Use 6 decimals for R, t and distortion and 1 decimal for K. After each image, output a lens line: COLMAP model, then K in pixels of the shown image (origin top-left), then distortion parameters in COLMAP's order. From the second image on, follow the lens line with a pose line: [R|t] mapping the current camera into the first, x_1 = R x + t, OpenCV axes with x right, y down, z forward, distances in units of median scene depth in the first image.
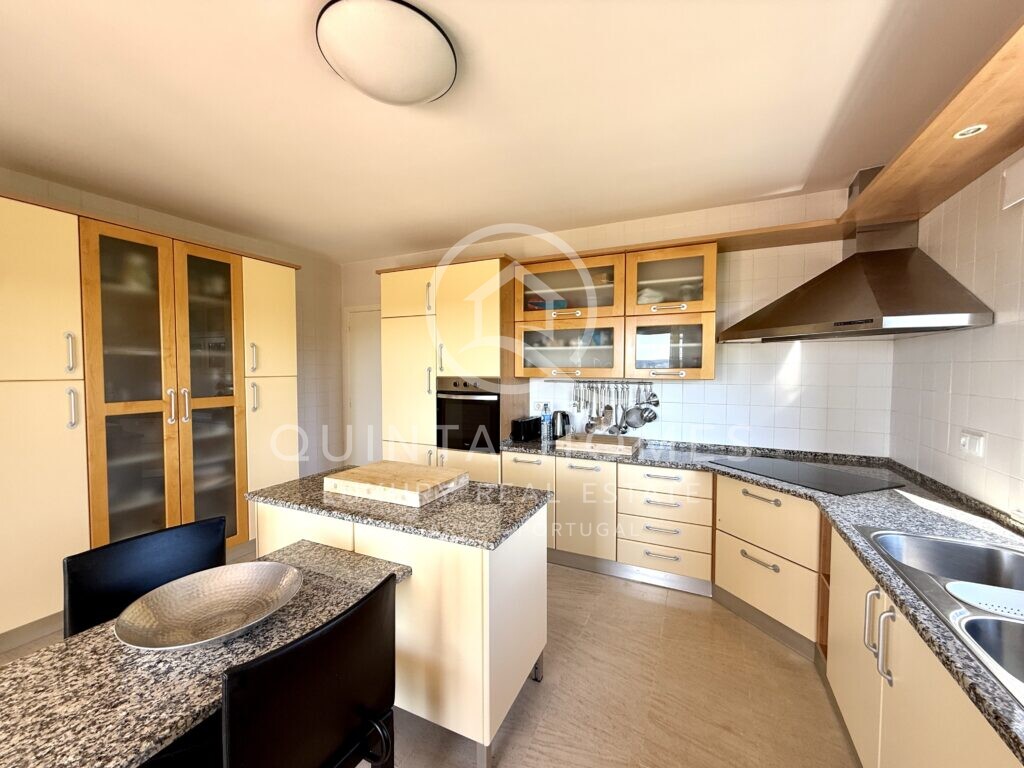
lens RADIAL K [[409.3, 0, 511.5], [0, 409.3, 385.5], [0, 0, 1]] dist [0.001135, -0.000015]
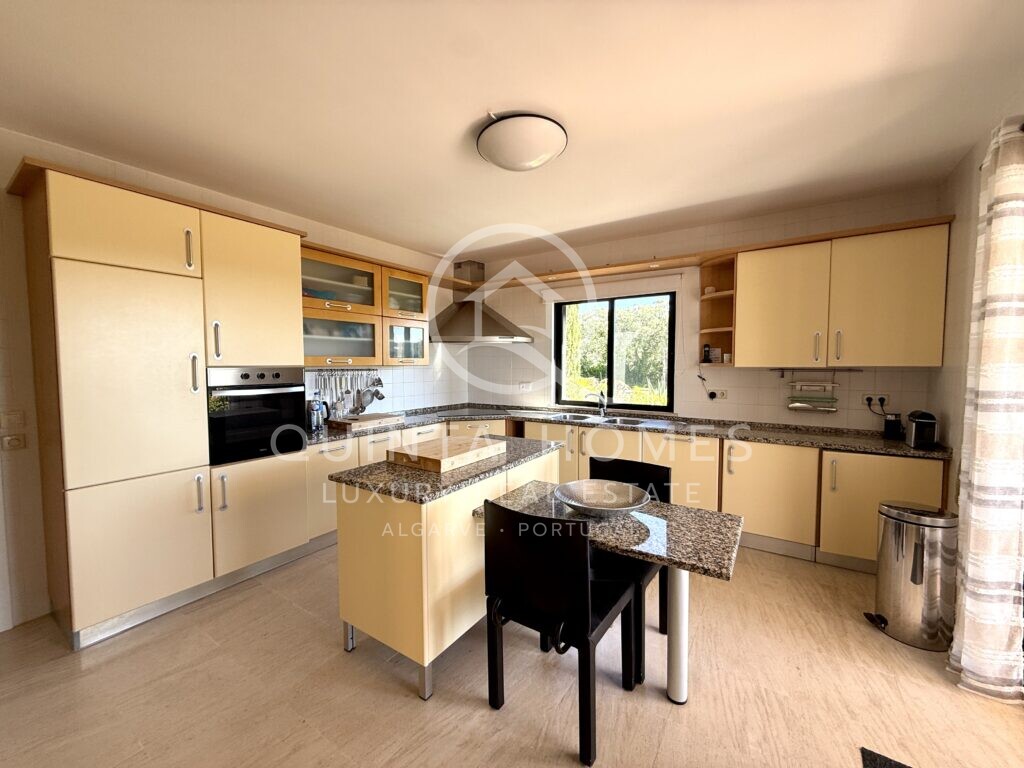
lens RADIAL K [[409.3, 0, 512.3], [0, 409.3, 382.1], [0, 0, 1]] dist [0.001135, -0.000015]
pose [[0.135547, -0.049962, 0.989510, -0.923685], [0.044467, 0.998028, 0.044301, -0.004469], [-0.989773, 0.037996, 0.137501, 0.436464]]
